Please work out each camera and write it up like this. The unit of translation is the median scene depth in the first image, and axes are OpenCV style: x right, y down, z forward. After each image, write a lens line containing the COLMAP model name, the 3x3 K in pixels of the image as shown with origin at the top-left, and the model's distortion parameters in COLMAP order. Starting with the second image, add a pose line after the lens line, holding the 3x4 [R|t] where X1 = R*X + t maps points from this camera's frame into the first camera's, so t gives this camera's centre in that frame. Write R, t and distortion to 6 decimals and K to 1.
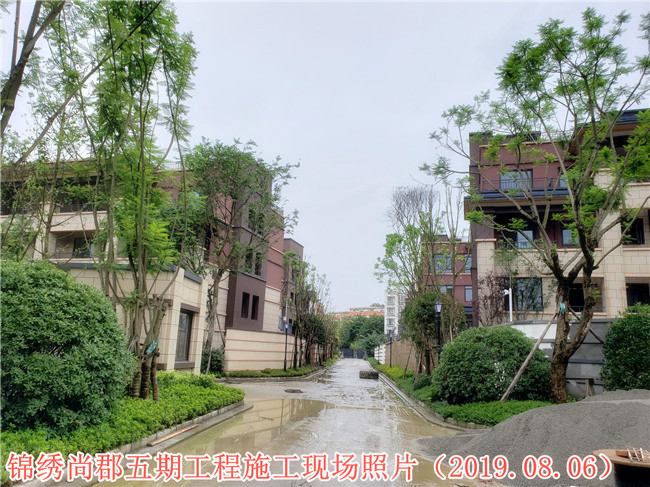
lens RADIAL K [[506.0, 0, 326.2], [0, 506.0, 258.3], [0, 0, 1]] dist [0.008611, 0.007247]
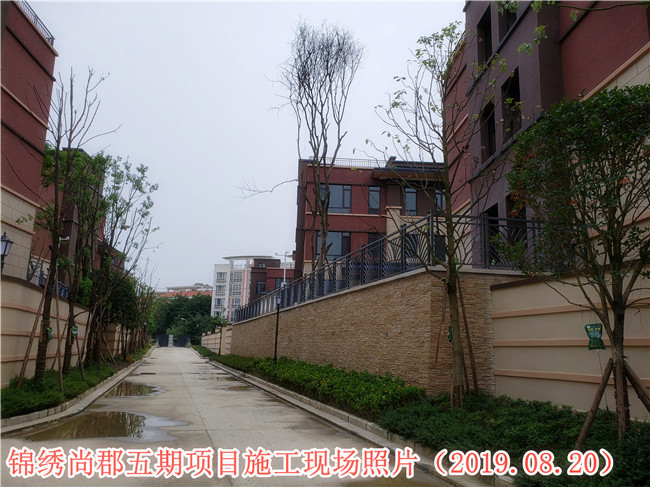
lens RADIAL K [[506.0, 0, 326.2], [0, 506.0, 258.3], [0, 0, 1]] dist [0.008611, 0.007247]
pose [[0.936893, 0.044031, 0.346833, -0.006739], [-0.052925, 0.998467, 0.016209, 0.223095], [-0.345588, -0.033543, 0.937787, 1.167945]]
